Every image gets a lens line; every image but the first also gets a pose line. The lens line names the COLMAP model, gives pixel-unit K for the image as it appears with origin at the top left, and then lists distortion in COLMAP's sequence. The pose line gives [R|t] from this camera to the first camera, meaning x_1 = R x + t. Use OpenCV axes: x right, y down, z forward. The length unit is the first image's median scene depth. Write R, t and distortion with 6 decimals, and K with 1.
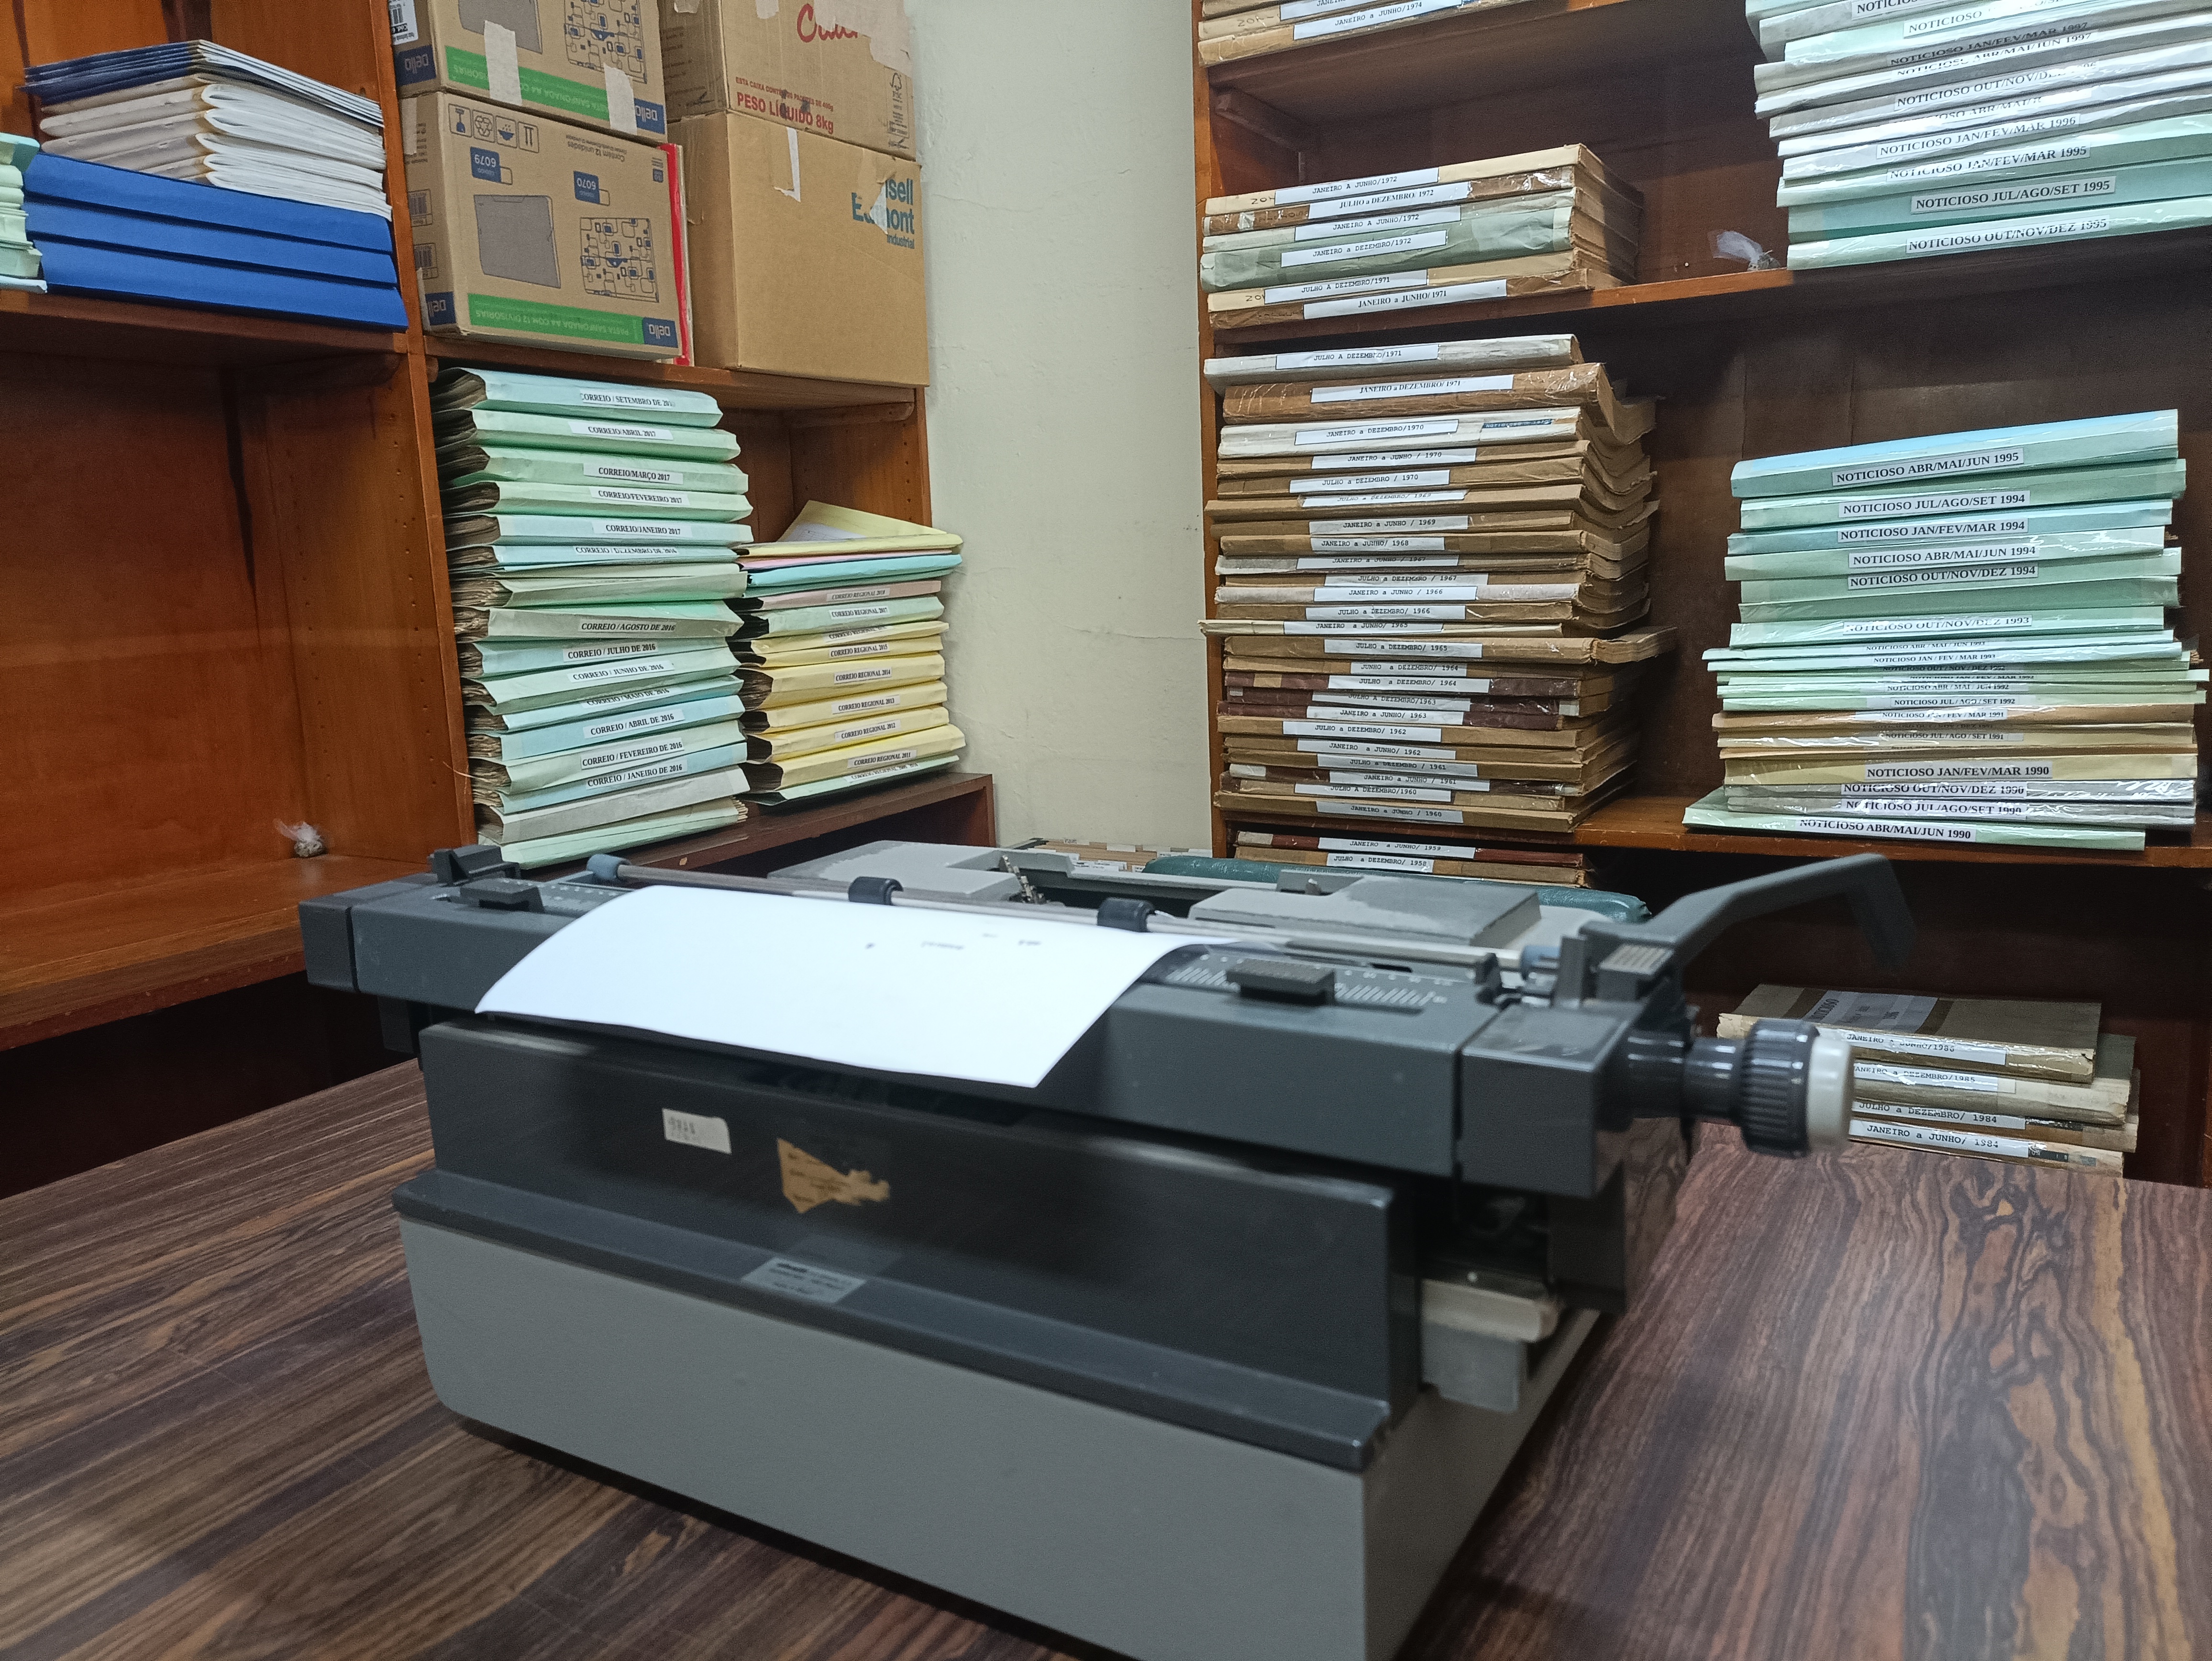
lens RADIAL K [[1647.2, 0, 1106.0], [0, 1647.2, 830.5], [0, 0, 1]] dist [0.043682, -0.043980]
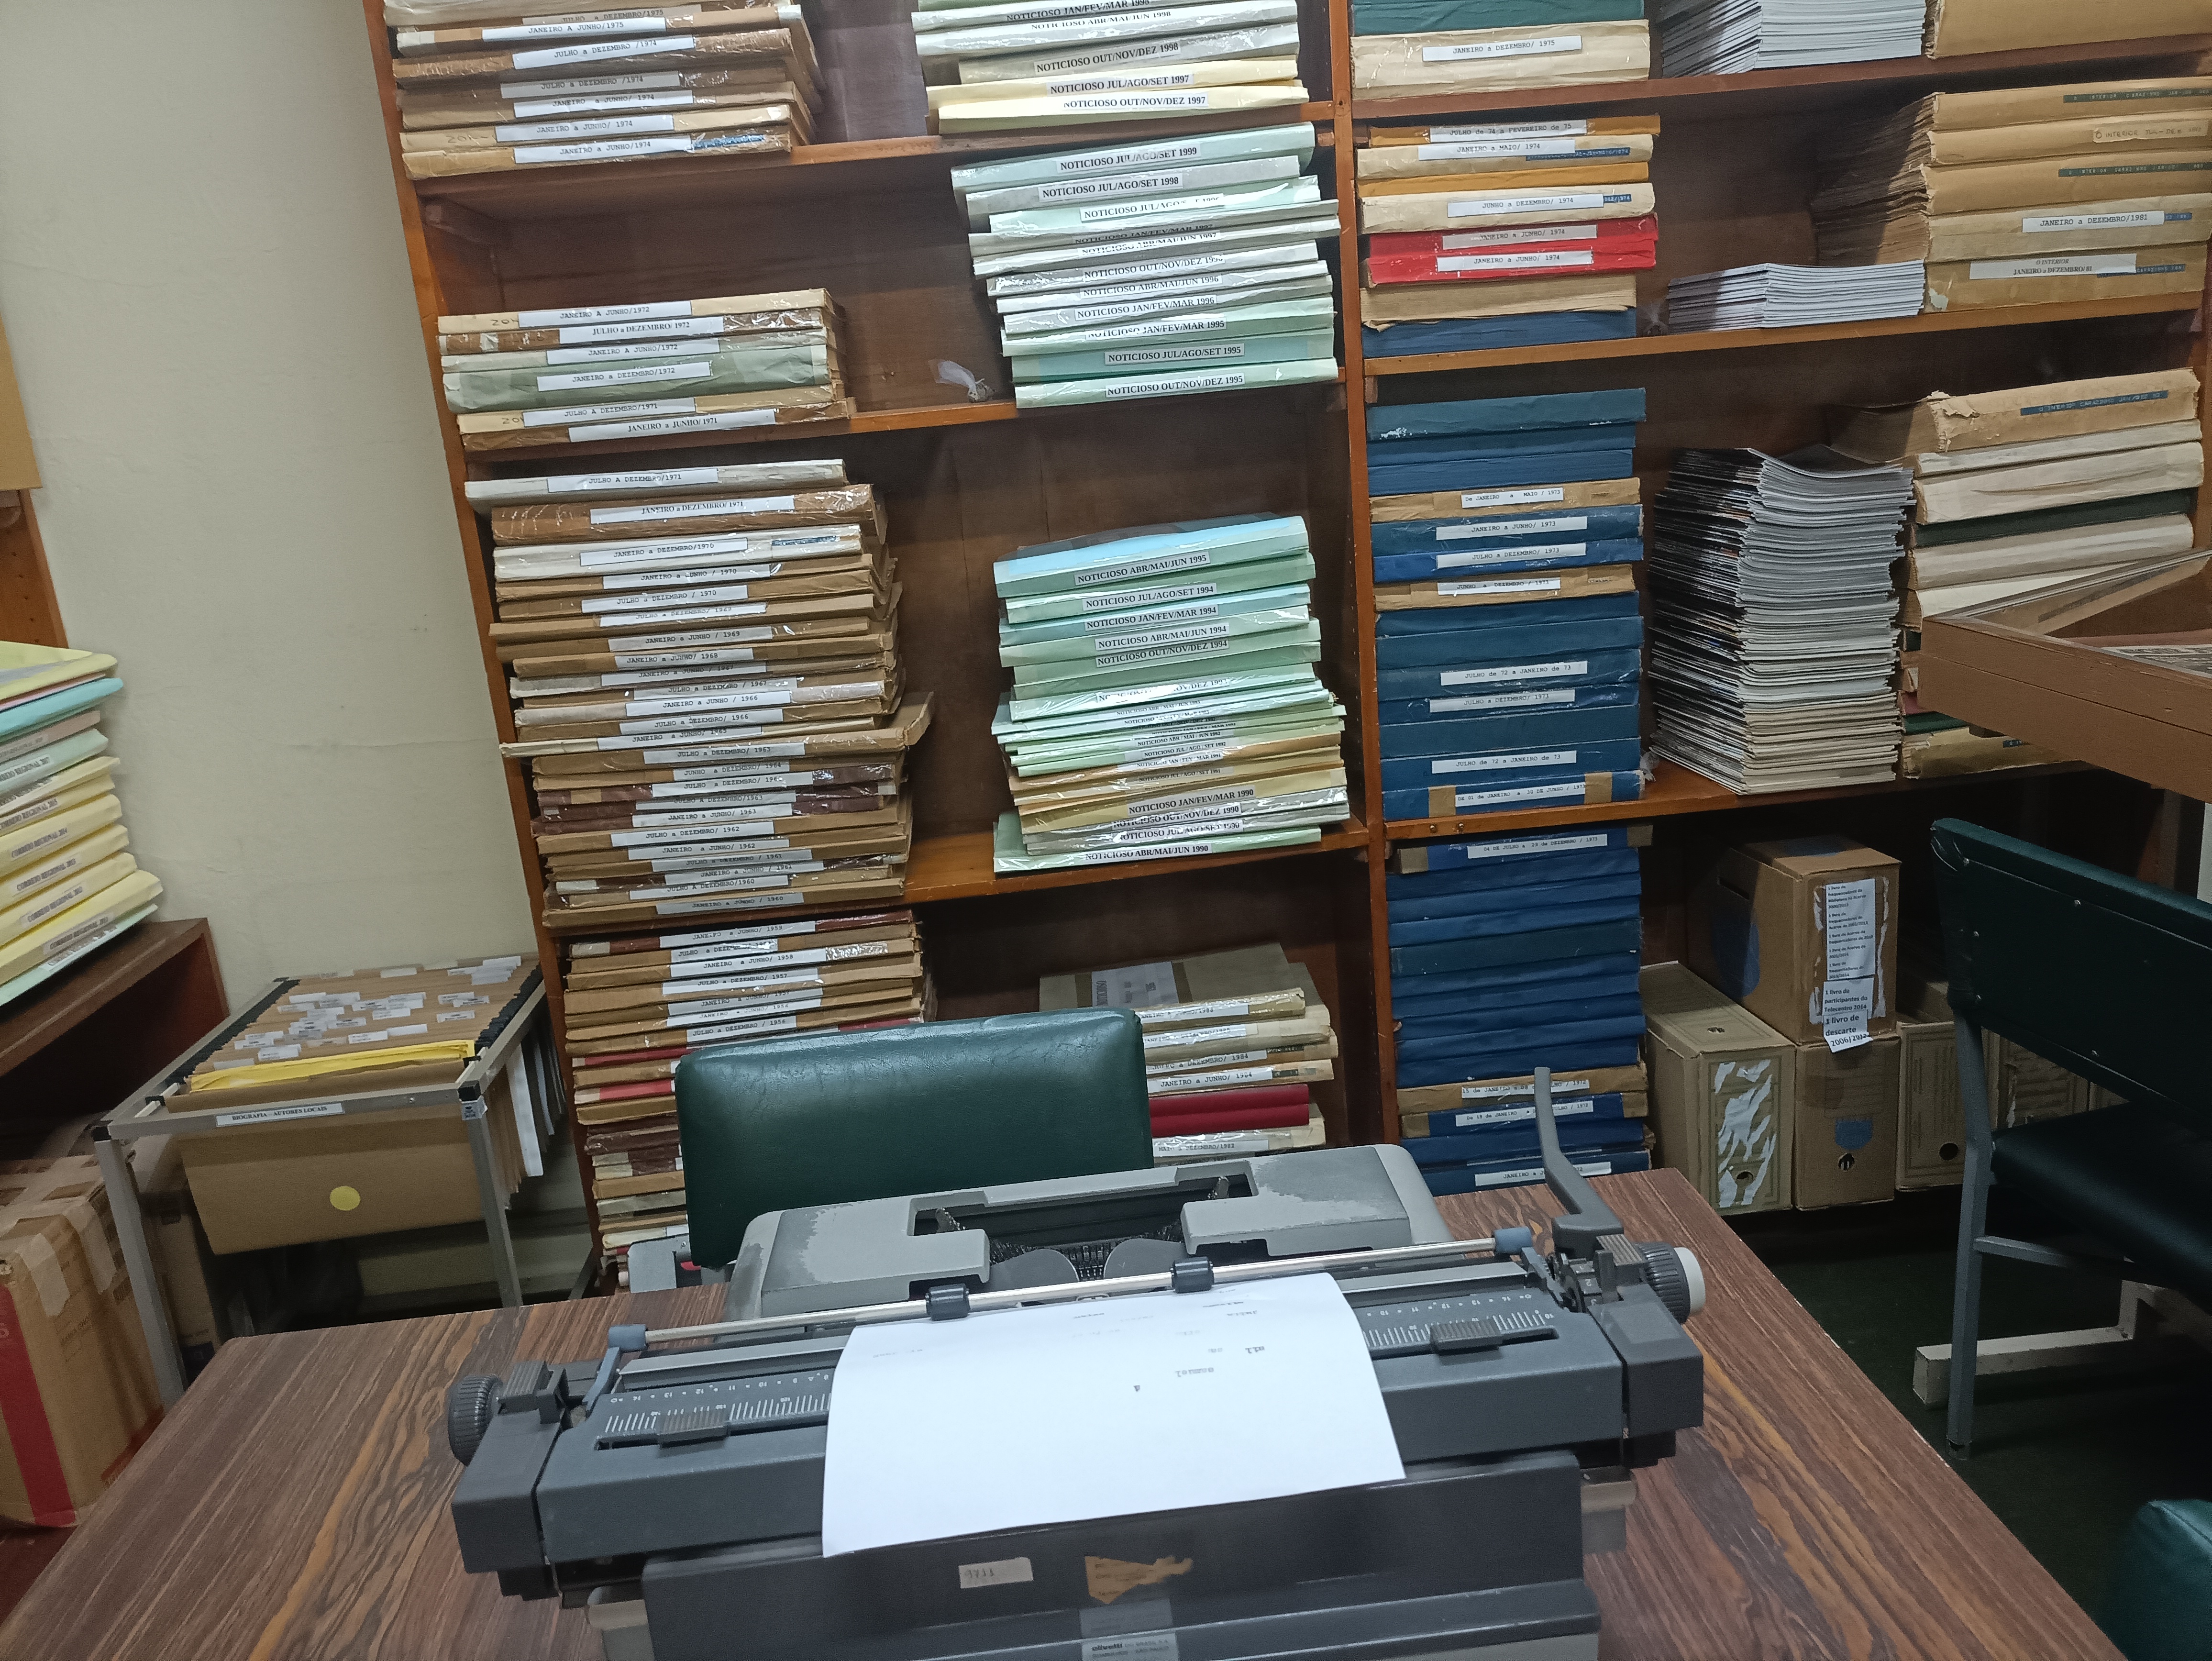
lens RADIAL K [[1647.2, 0, 1106.0], [0, 1647.2, 830.5], [0, 0, 1]] dist [0.043682, -0.043980]
pose [[0.821131, -0.177570, 0.542414, -0.206274], [0.150817, 0.984097, 0.093850, -0.126200], [-0.550453, 0.004742, 0.834853, -0.016639]]
